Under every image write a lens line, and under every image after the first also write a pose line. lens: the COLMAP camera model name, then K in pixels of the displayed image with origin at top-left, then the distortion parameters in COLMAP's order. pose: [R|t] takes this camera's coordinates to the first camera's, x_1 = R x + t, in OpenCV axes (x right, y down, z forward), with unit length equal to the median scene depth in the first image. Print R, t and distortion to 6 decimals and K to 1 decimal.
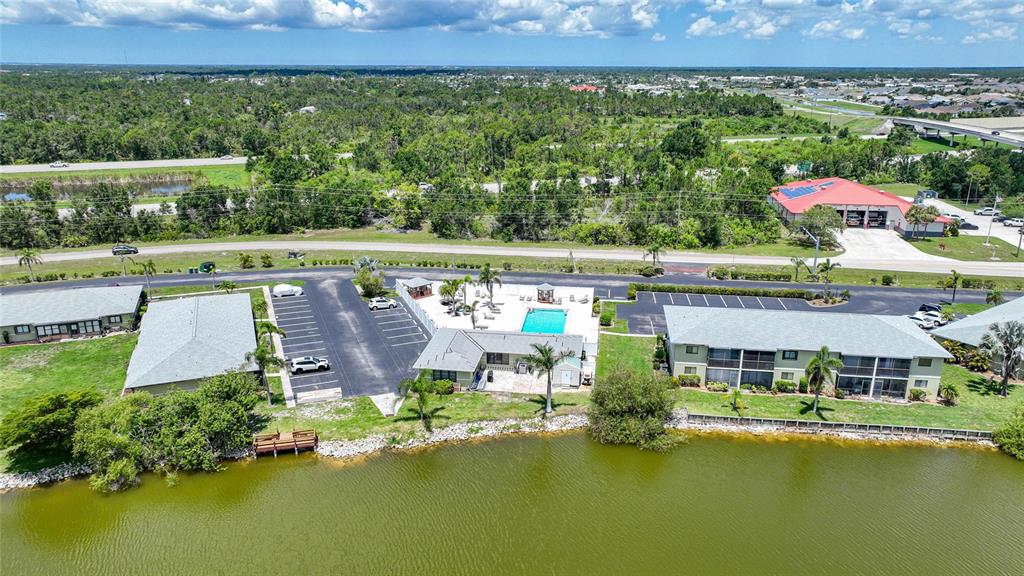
lens RADIAL K [[713.6, 0, 510.7], [0, 713.6, 285.0], [0, 0, 1]] dist [-0.000678, 0.006540]
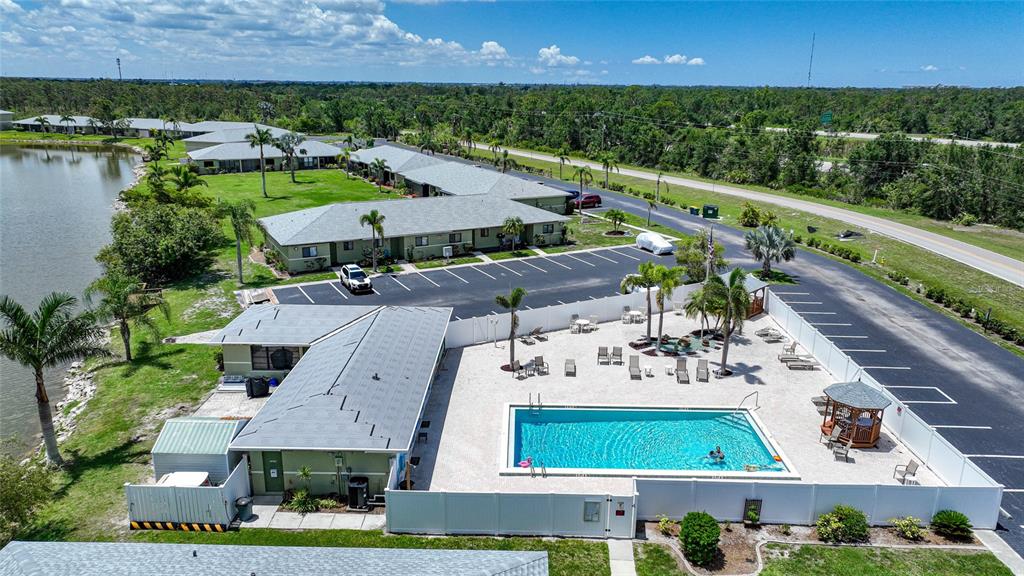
lens RADIAL K [[713.6, 0, 510.7], [0, 713.6, 285.0], [0, 0, 1]] dist [-0.000678, 0.006540]
pose [[0.114085, 0.263576, -0.957869, 0.331433], [-0.298380, 0.928741, 0.220023, -0.067028], [0.947604, 0.260708, 0.184601, 0.833980]]
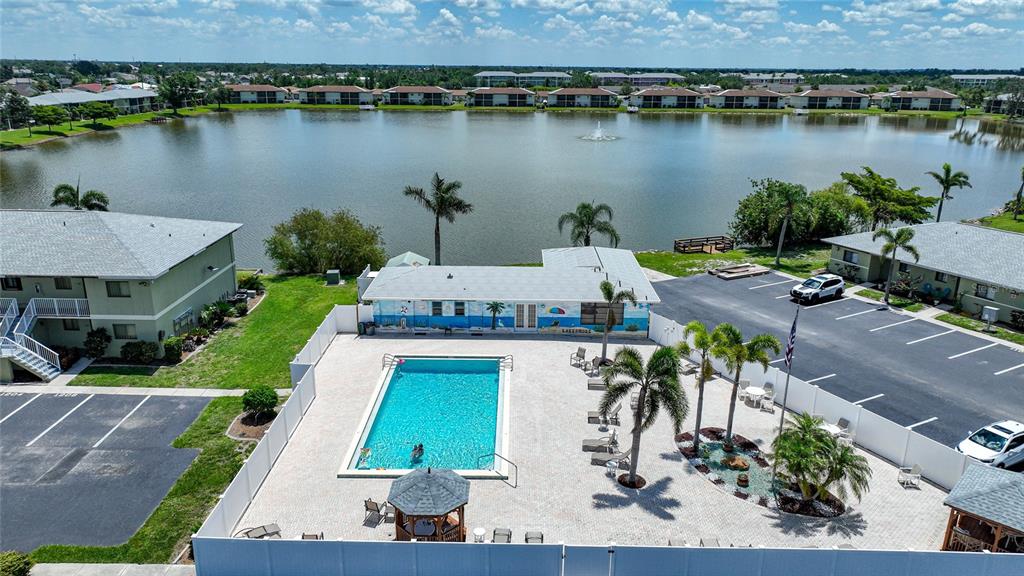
lens RADIAL K [[713.6, 0, 510.7], [0, 713.6, 285.0], [0, 0, 1]] dist [-0.000678, 0.006540]
pose [[-0.992861, 0.022588, -0.117116, 0.050754], [-0.046615, 0.830324, 0.555328, -0.186971], [0.109788, 0.556823, -0.823344, 1.218541]]
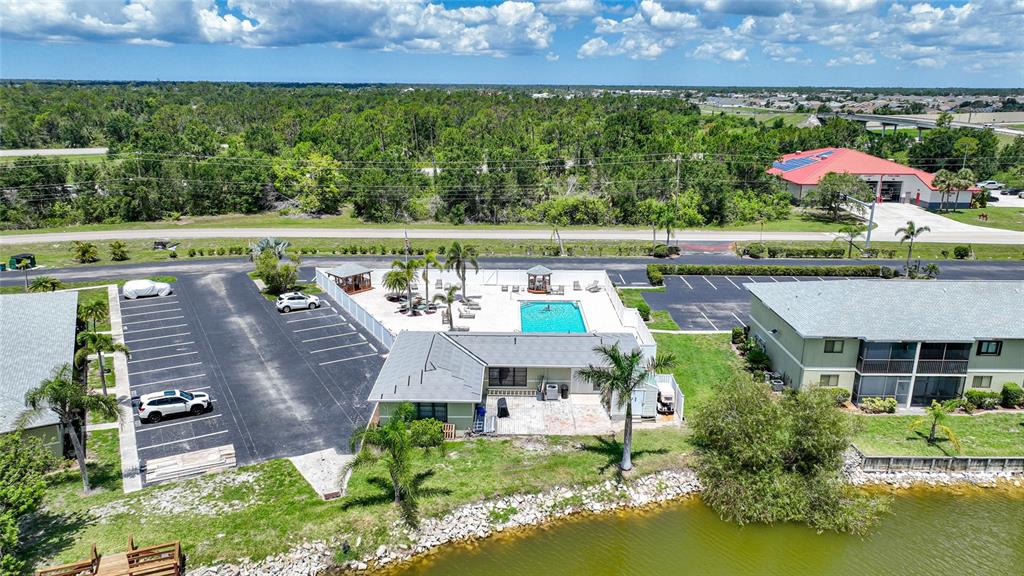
lens RADIAL K [[713.6, 0, 510.7], [0, 713.6, 285.0], [0, 0, 1]] dist [-0.000678, 0.006540]
pose [[0.990409, -0.031552, 0.134517, -0.076331], [0.034738, 0.999167, -0.021401, 0.032308], [-0.133730, 0.025868, 0.990680, 0.334561]]
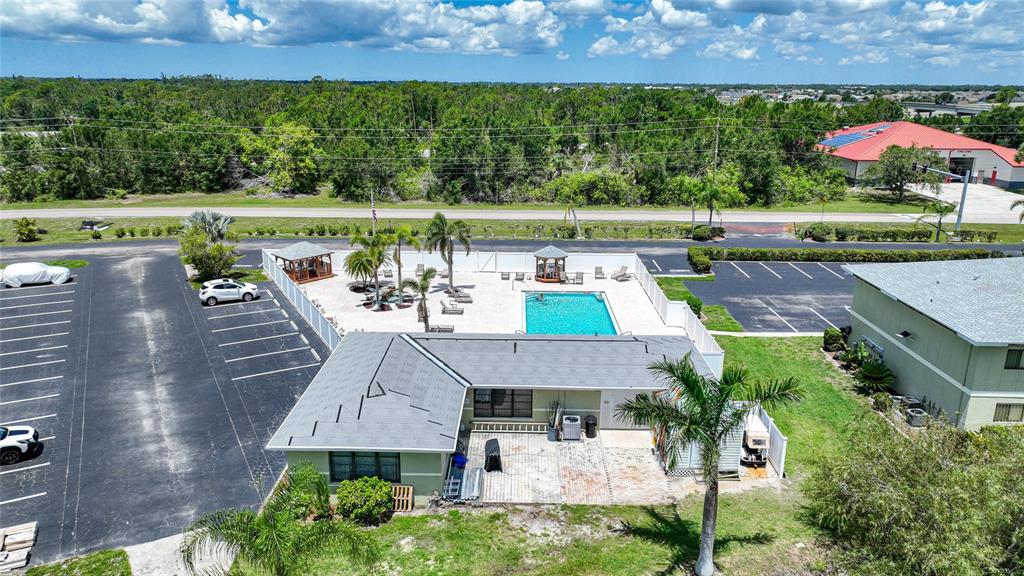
lens RADIAL K [[713.6, 0, 510.7], [0, 713.6, 285.0], [0, 0, 1]] dist [-0.000678, 0.006540]
pose [[0.992130, -0.028674, 0.121885, -0.048396], [0.031425, 0.999292, -0.020704, 0.038820], [-0.121205, 0.024371, 0.992328, 0.503855]]
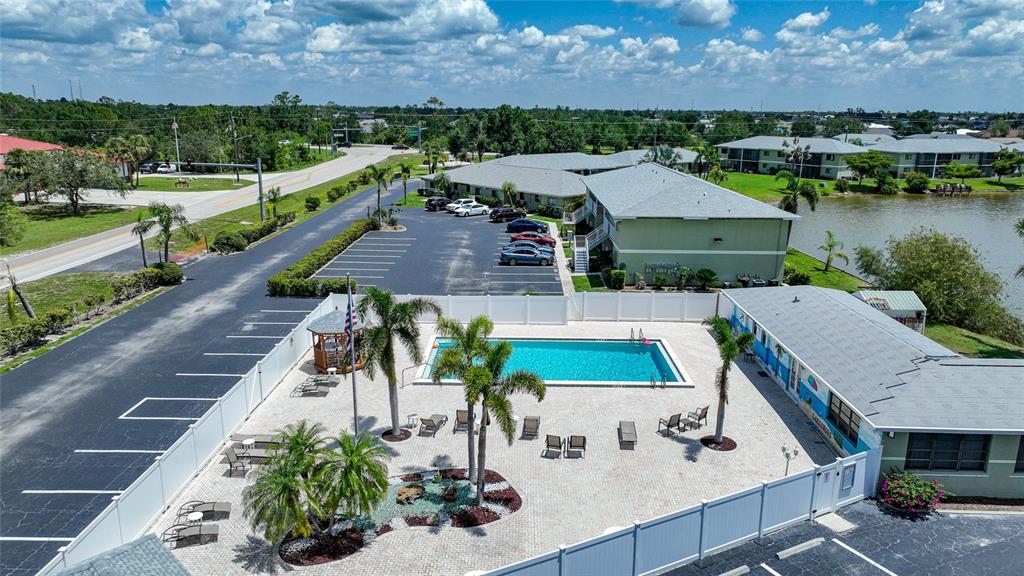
lens RADIAL K [[713.6, 0, 510.7], [0, 713.6, 285.0], [0, 0, 1]] dist [-0.000678, 0.006540]
pose [[-0.125574, -0.234654, 0.963934, -0.274276], [0.284577, 0.922274, 0.261585, -0.076319], [-0.950393, 0.307162, -0.049036, 0.990179]]
